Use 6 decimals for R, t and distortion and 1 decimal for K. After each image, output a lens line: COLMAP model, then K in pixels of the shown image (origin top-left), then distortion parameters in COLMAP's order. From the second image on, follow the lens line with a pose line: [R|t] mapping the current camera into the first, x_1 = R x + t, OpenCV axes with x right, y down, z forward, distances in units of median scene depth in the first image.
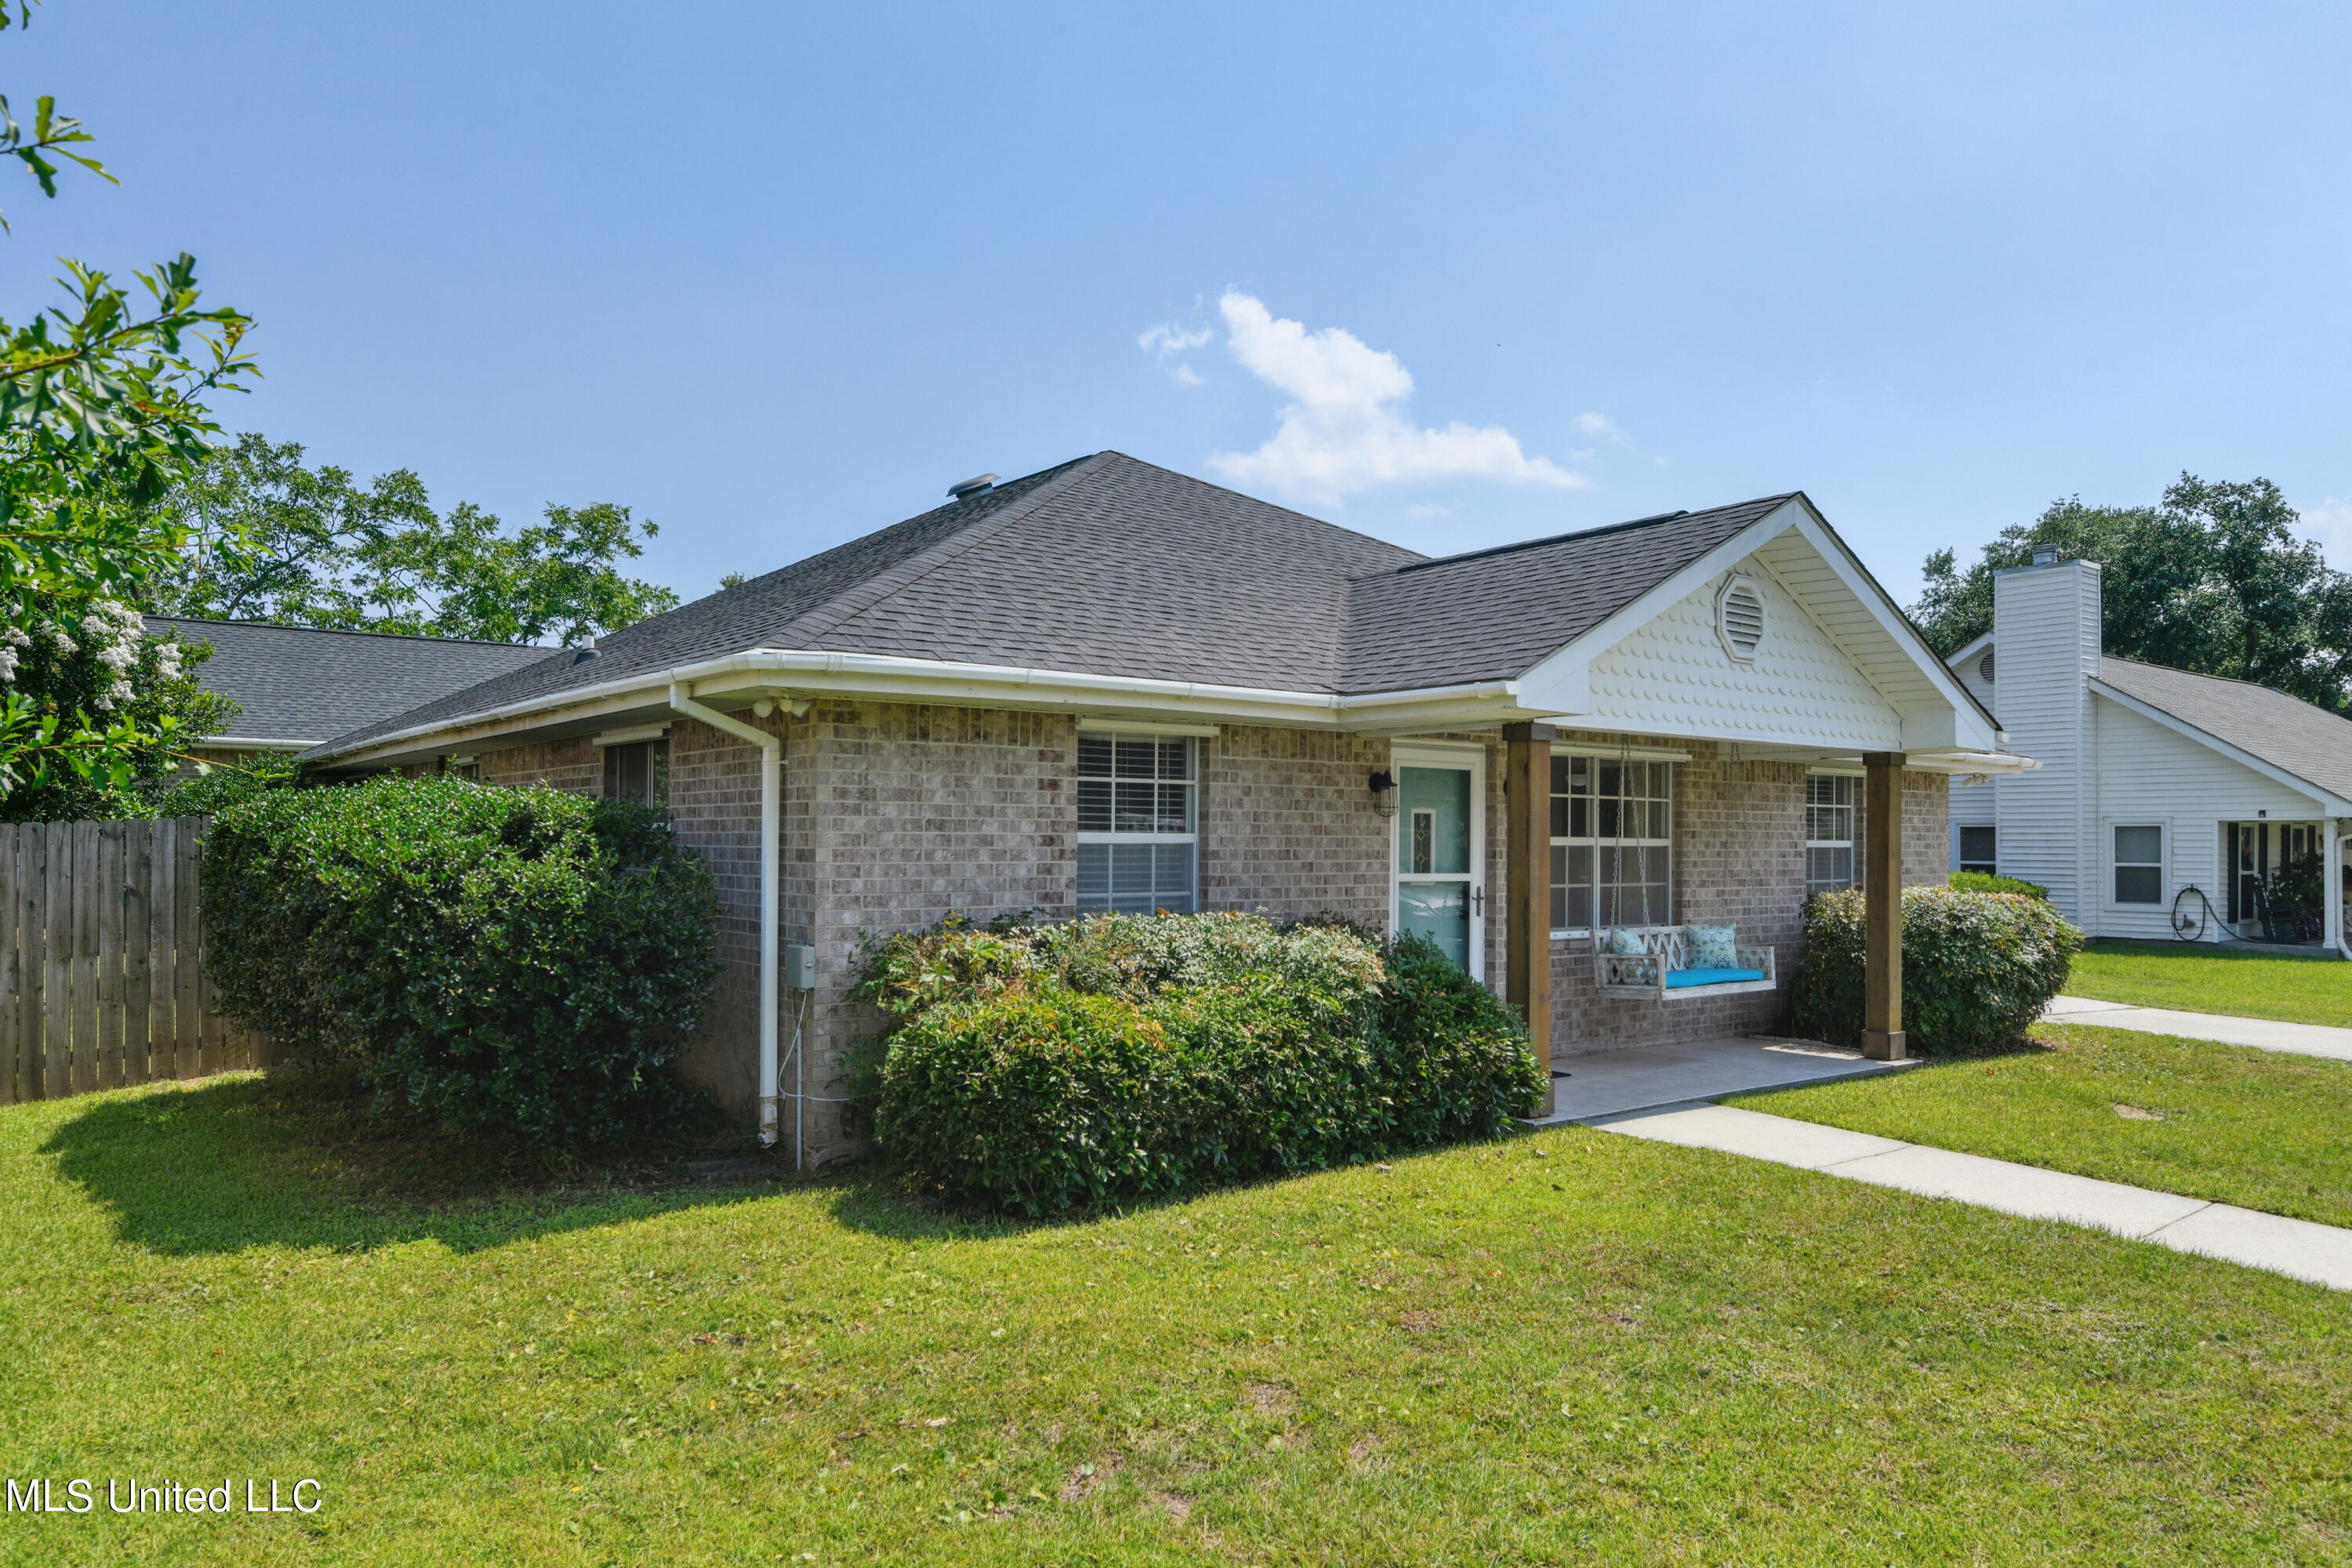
lens RADIAL K [[1481.5, 0, 1189.7], [0, 1481.5, 808.3], [0, 0, 1]] dist [-0.001196, 0.000668]
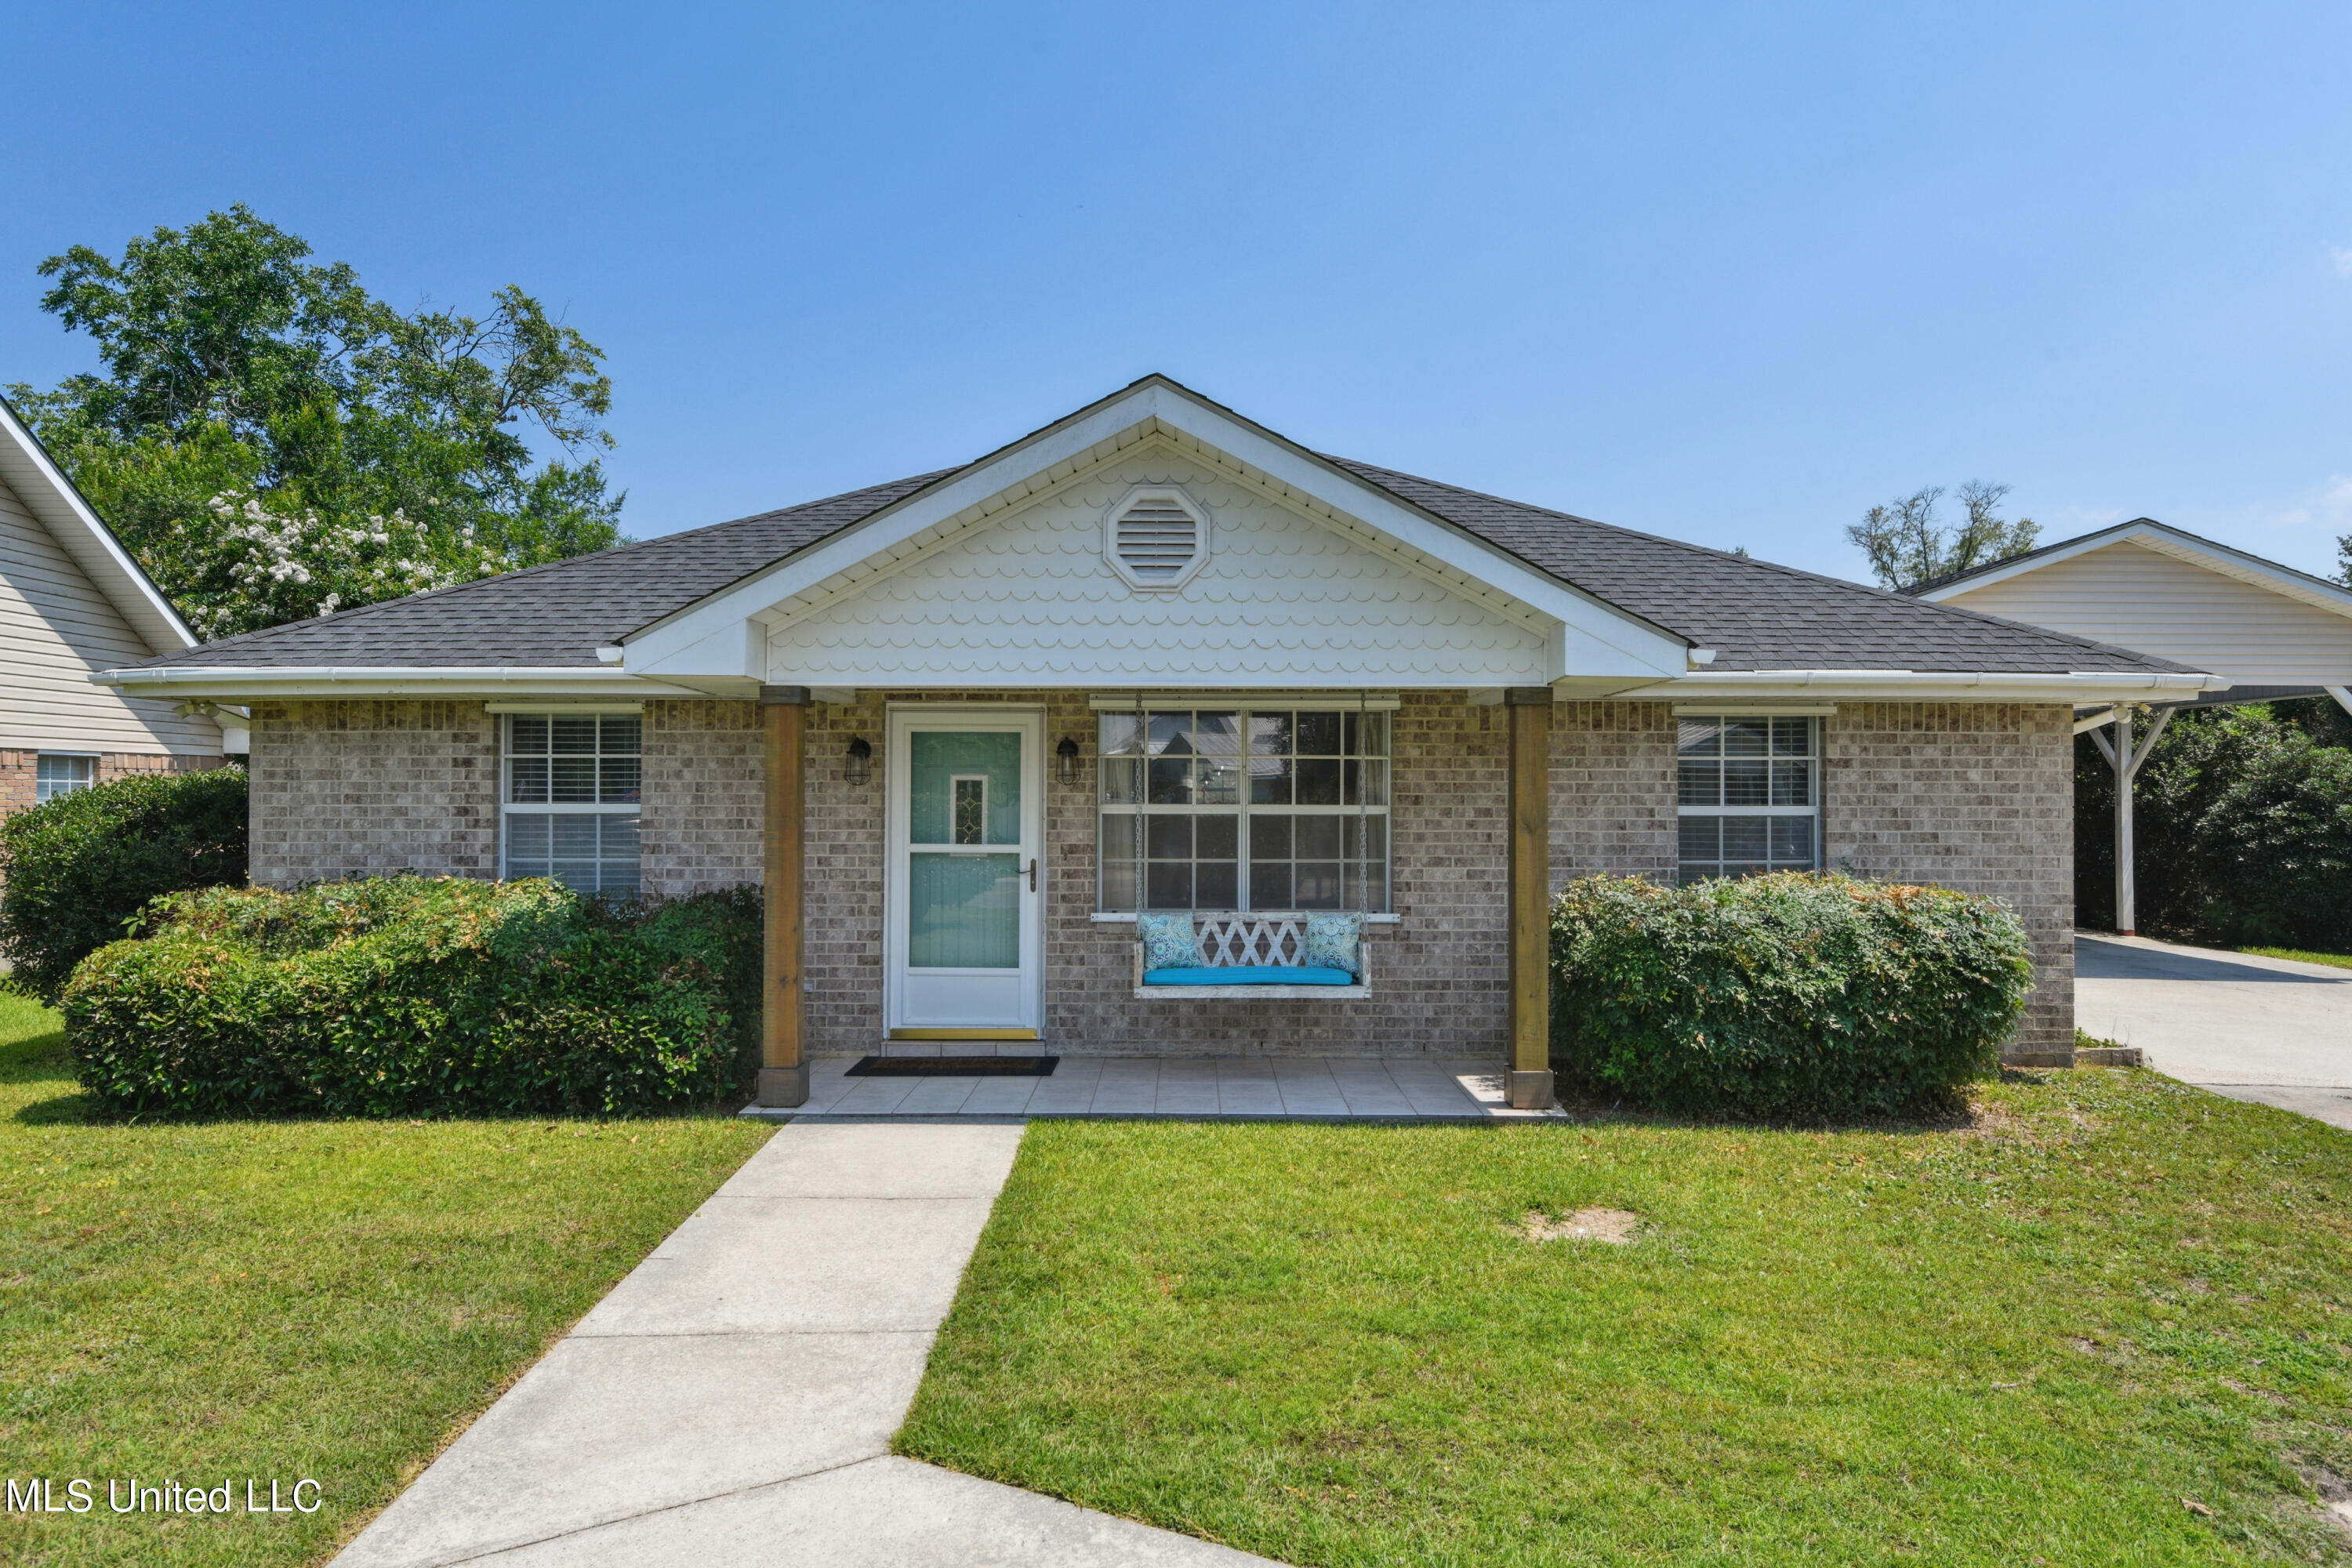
lens RADIAL K [[1481.5, 0, 1195.8], [0, 1481.5, 773.1], [0, 0, 1]] dist [-0.001196, 0.000668]
pose [[0.796404, -0.012927, -0.604627, 1.045764], [0.017263, 0.999850, 0.001362, 0.000376], [0.604519, -0.011522, 0.796508, 0.425786]]
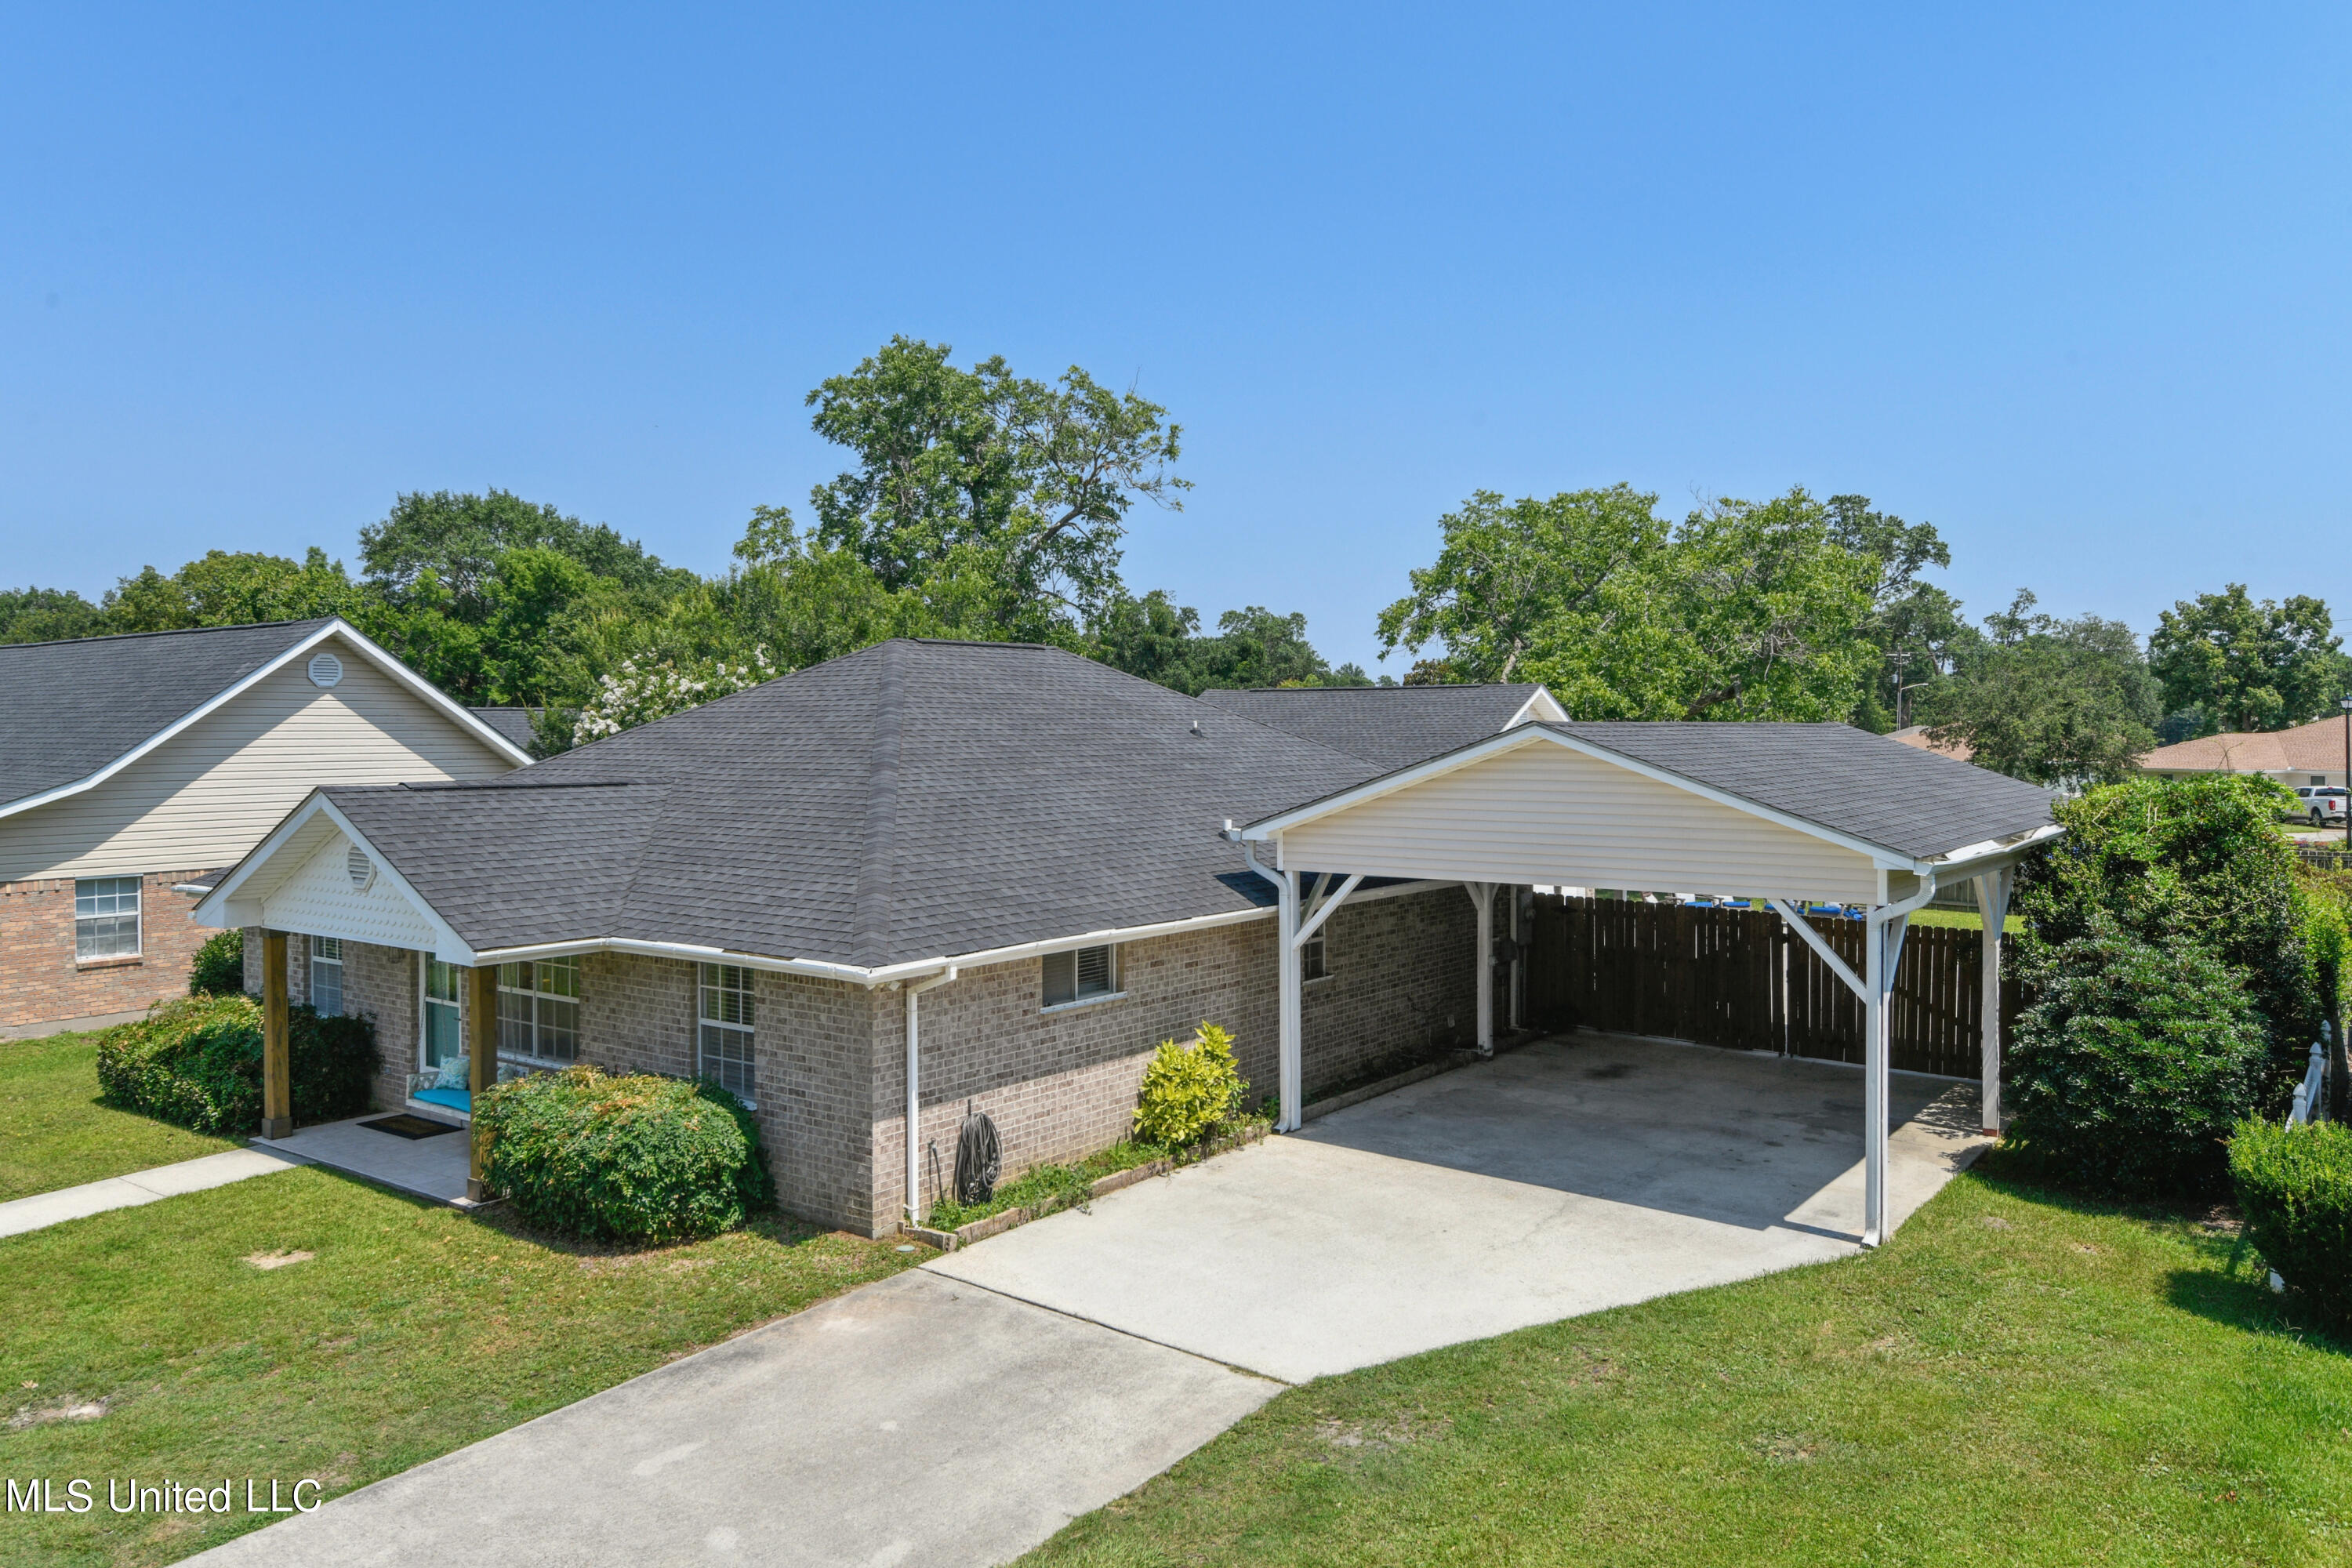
lens RADIAL K [[1694.3, 0, 1178.8], [0, 1694.3, 777.8], [0, 0, 1]] dist [0.012588, 0.004129]
pose [[0.271127, 0.023021, -0.962268, 2.689394], [0.028364, 0.999089, 0.031894, -0.292103], [0.962126, -0.035941, 0.270227, 1.584779]]
